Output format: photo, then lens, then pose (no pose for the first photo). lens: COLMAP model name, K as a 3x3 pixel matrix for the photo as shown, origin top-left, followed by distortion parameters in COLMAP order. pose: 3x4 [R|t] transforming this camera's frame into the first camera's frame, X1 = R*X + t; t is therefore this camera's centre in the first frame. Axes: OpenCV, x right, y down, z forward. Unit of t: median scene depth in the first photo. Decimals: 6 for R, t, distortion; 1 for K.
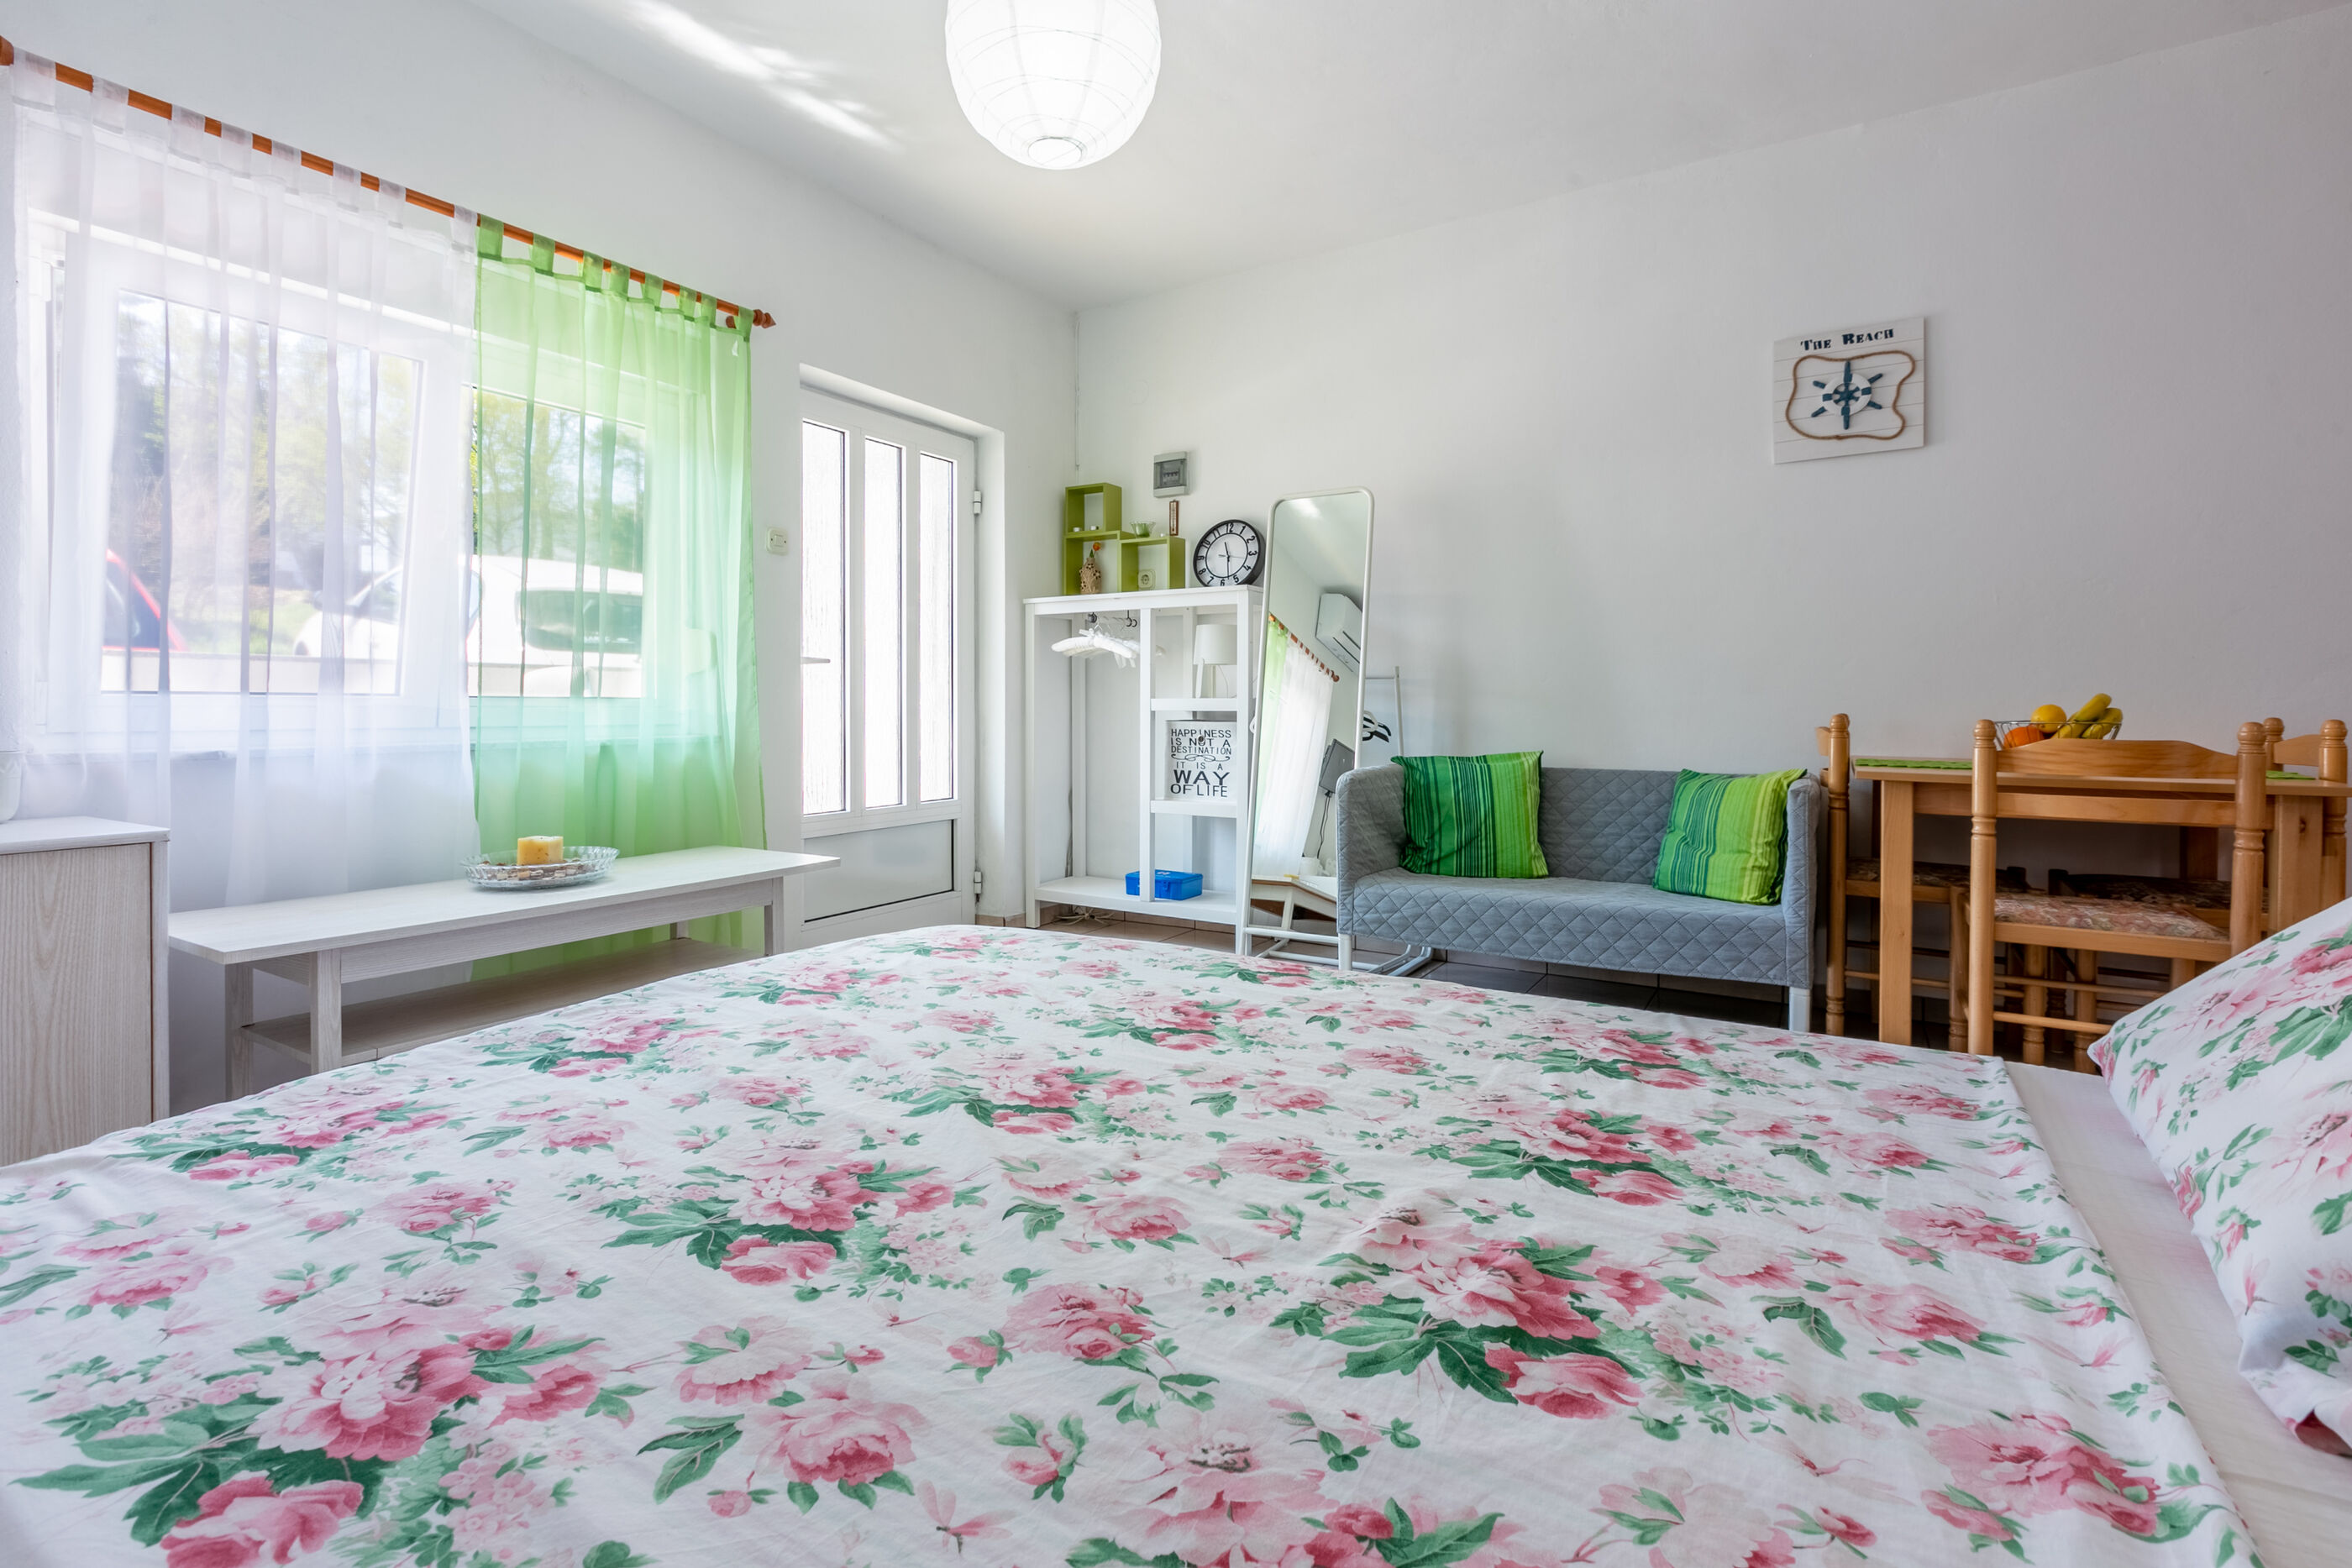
lens RADIAL K [[1054.7, 0, 1162.5], [0, 1054.7, 721.9], [0, 0, 1]] dist [0.002440, 0.000743]
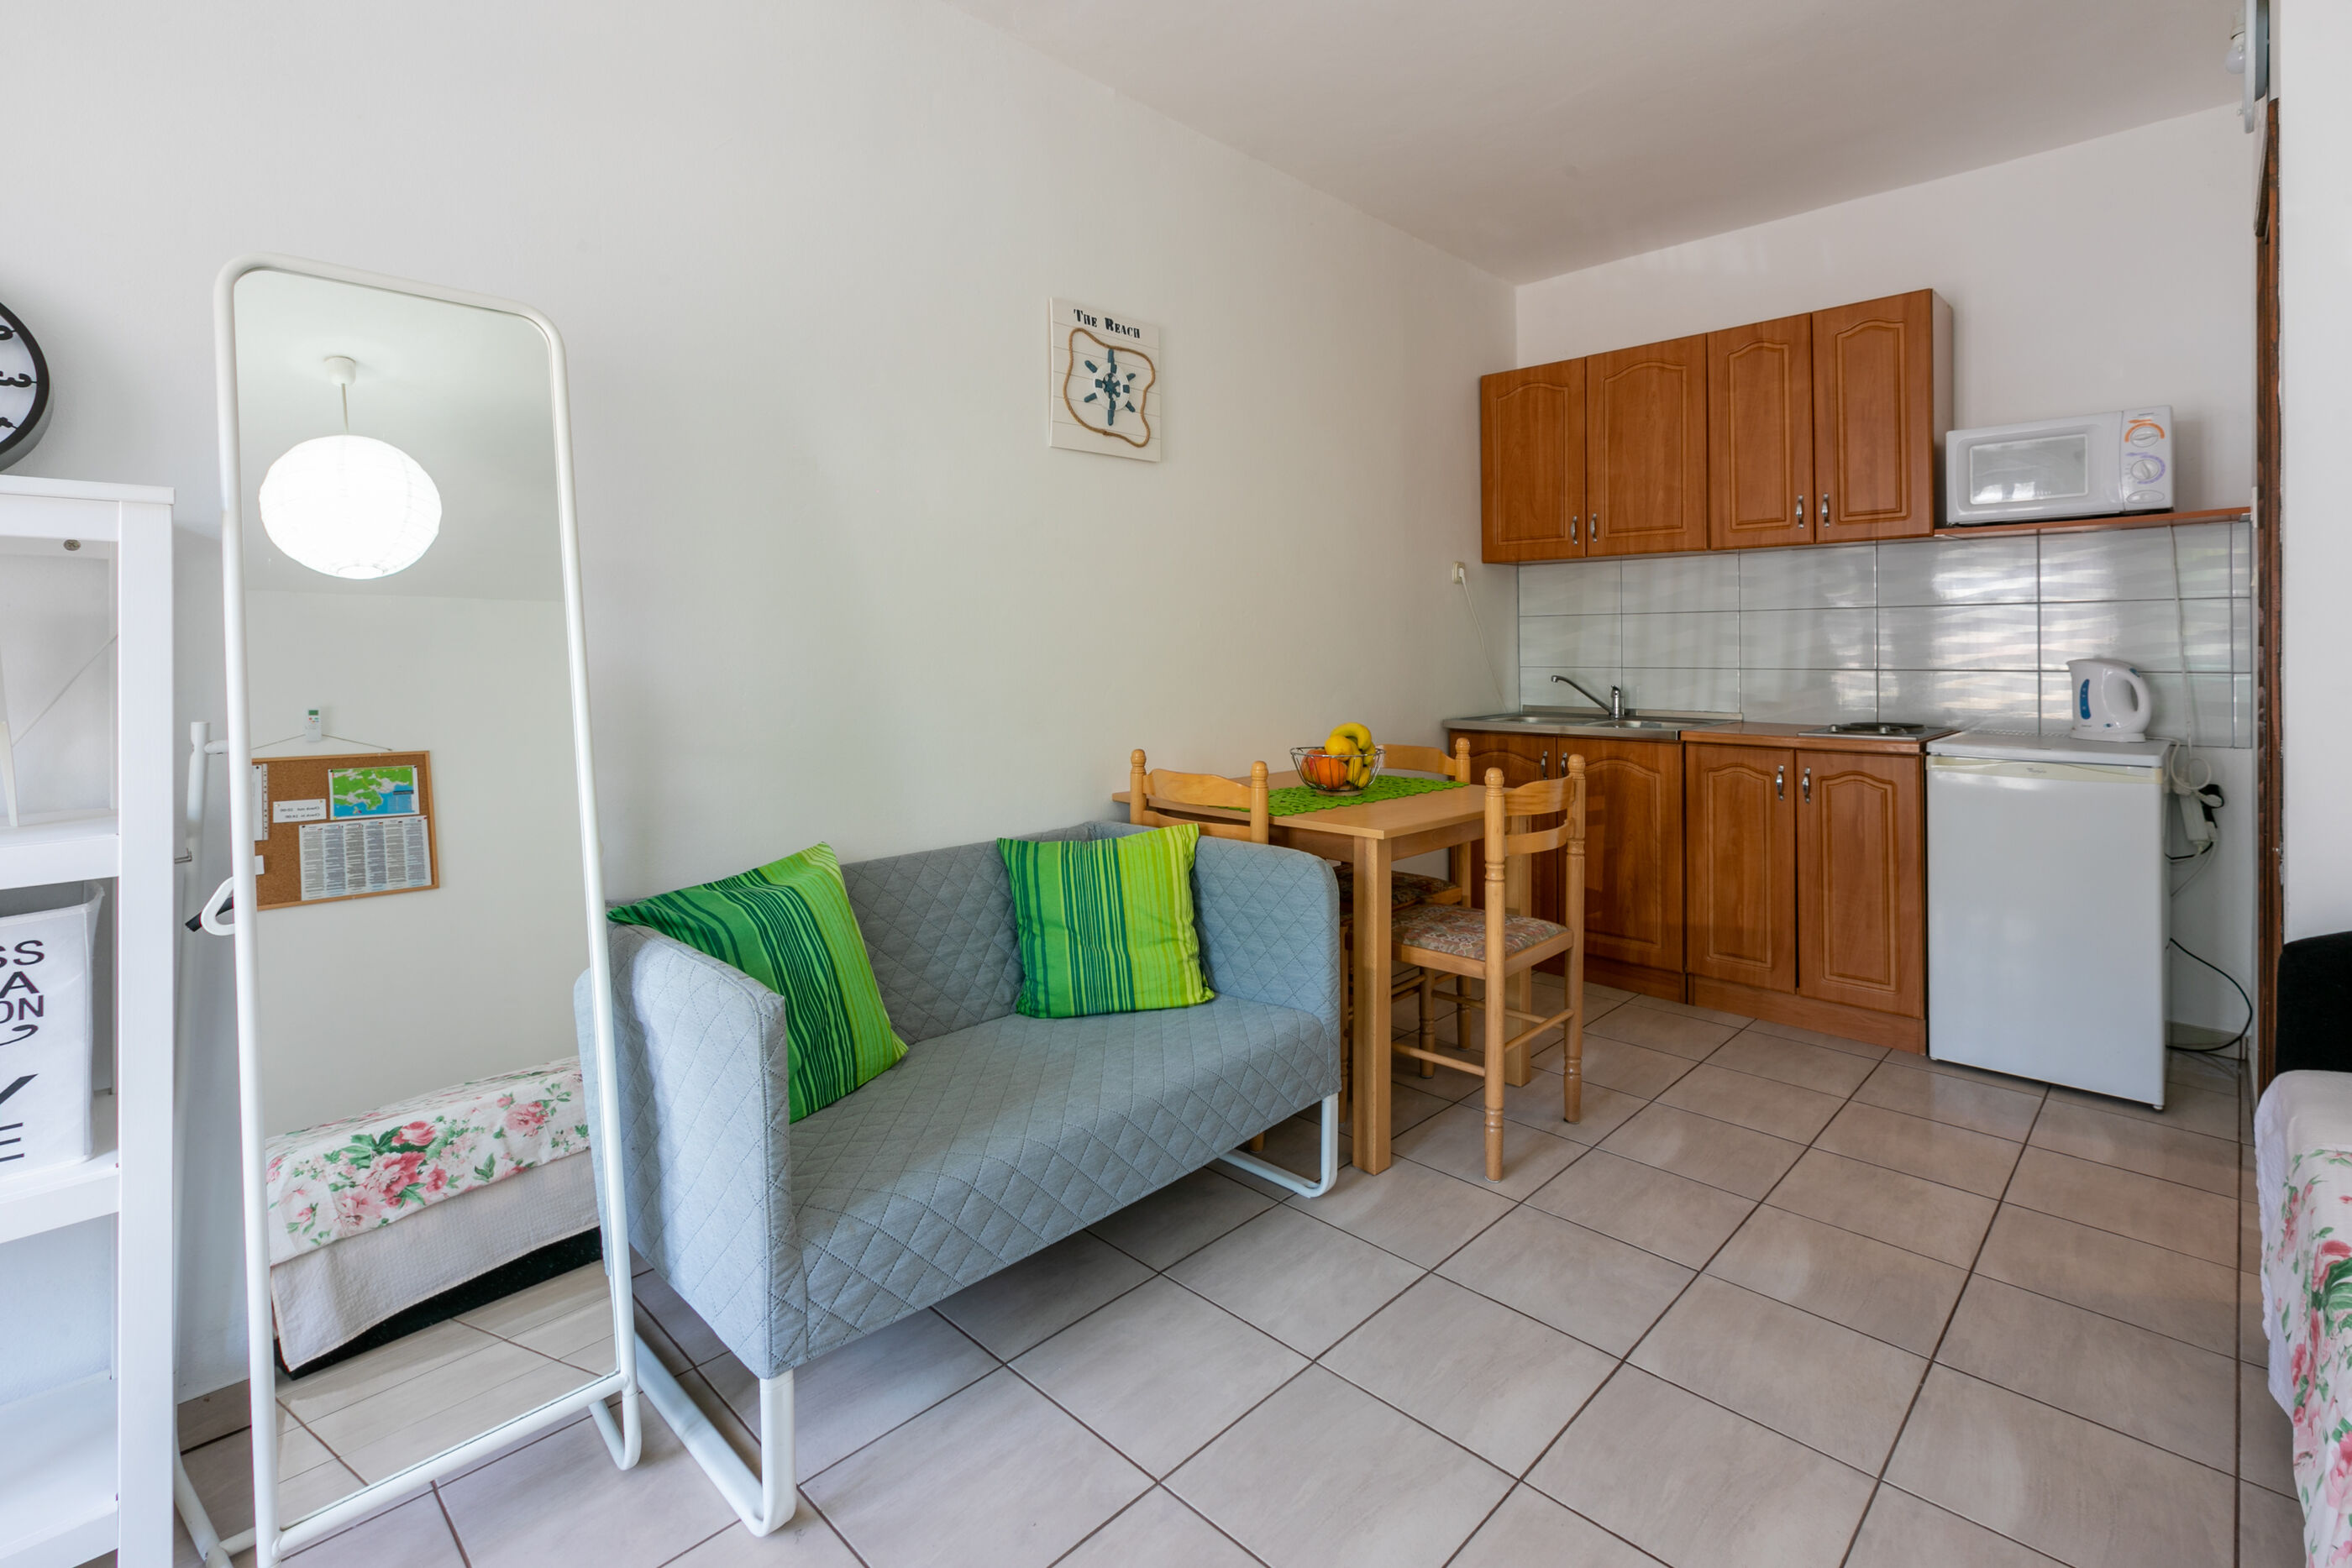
lens RADIAL K [[1072.4, 0, 1187.7], [0, 1072.4, 647.9], [0, 0, 1]] dist [-0.000045, -0.000885]
pose [[0.214966, -0.002459, 0.976618, -0.216360], [0.023839, 0.999712, -0.002731, -0.087059], [-0.976331, 0.023869, 0.214963, 0.749808]]
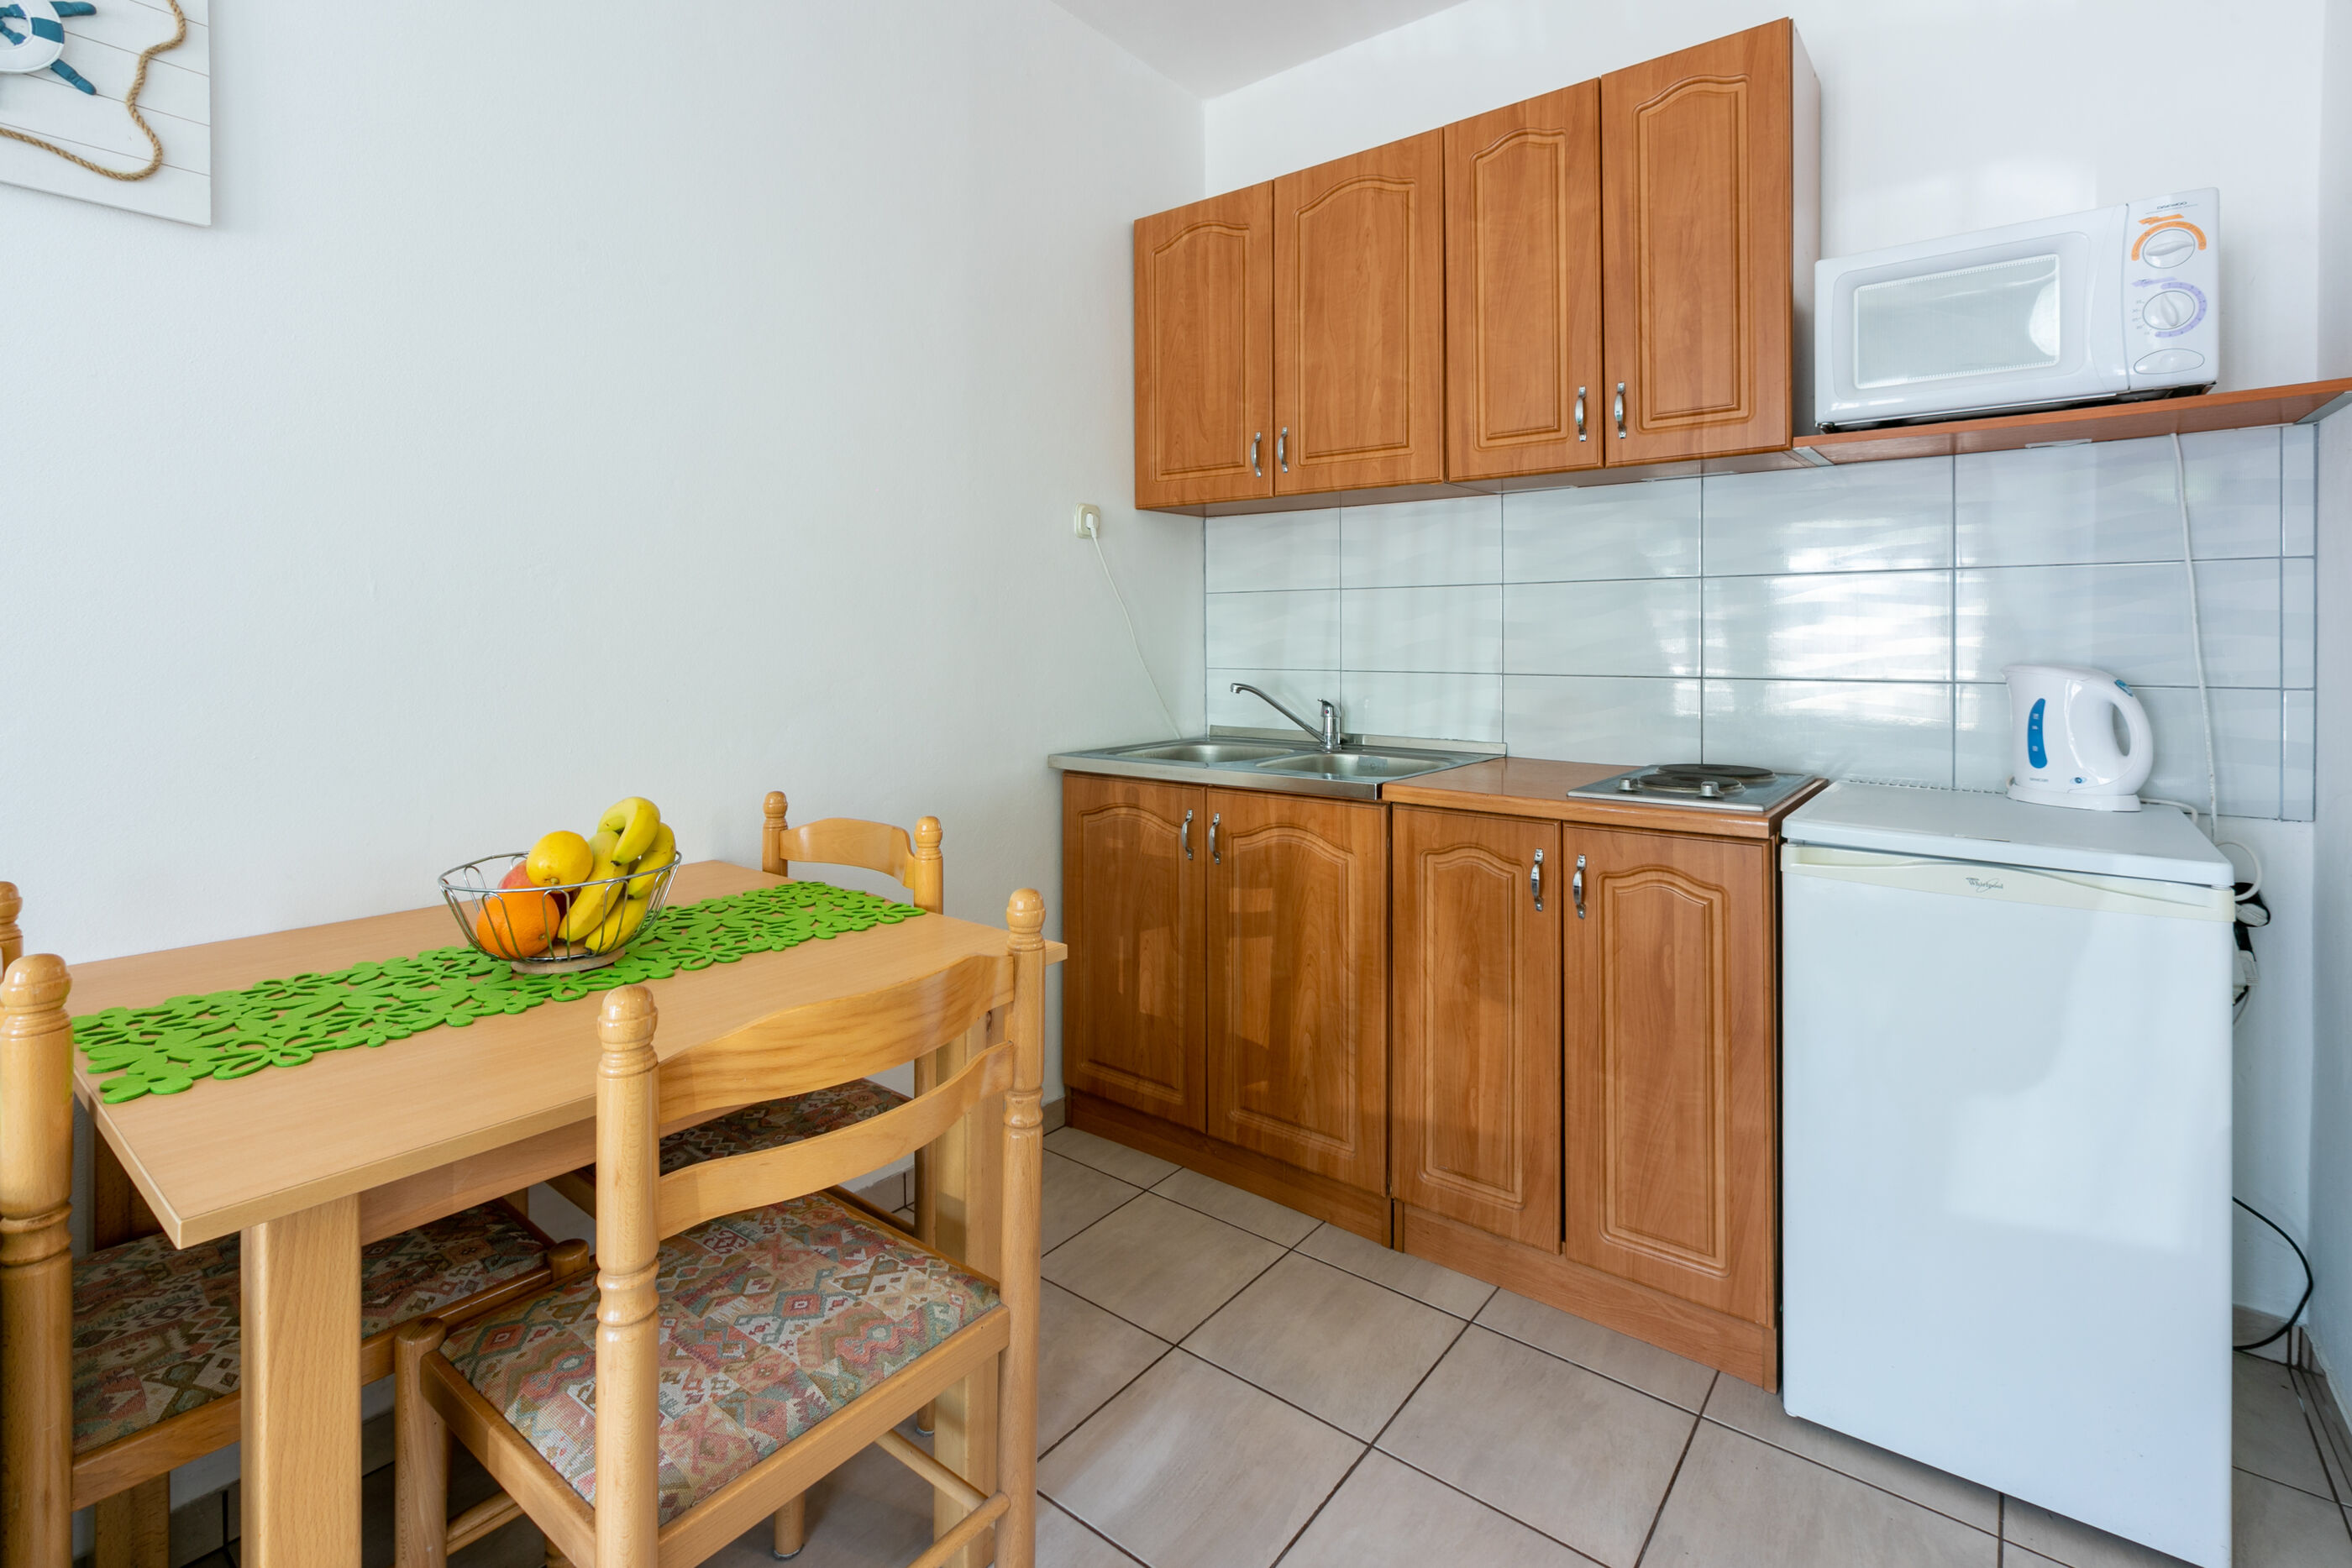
lens RADIAL K [[1079.2, 0, 1186.7], [0, 1079.2, 642.5], [0, 0, 1]] dist [-0.000119, 0.000402]
pose [[0.099281, -0.004789, 0.995048, 0.304173], [0.019559, 0.999805, 0.002860, -0.081495], [-0.994867, 0.019178, 0.099355, 0.549459]]
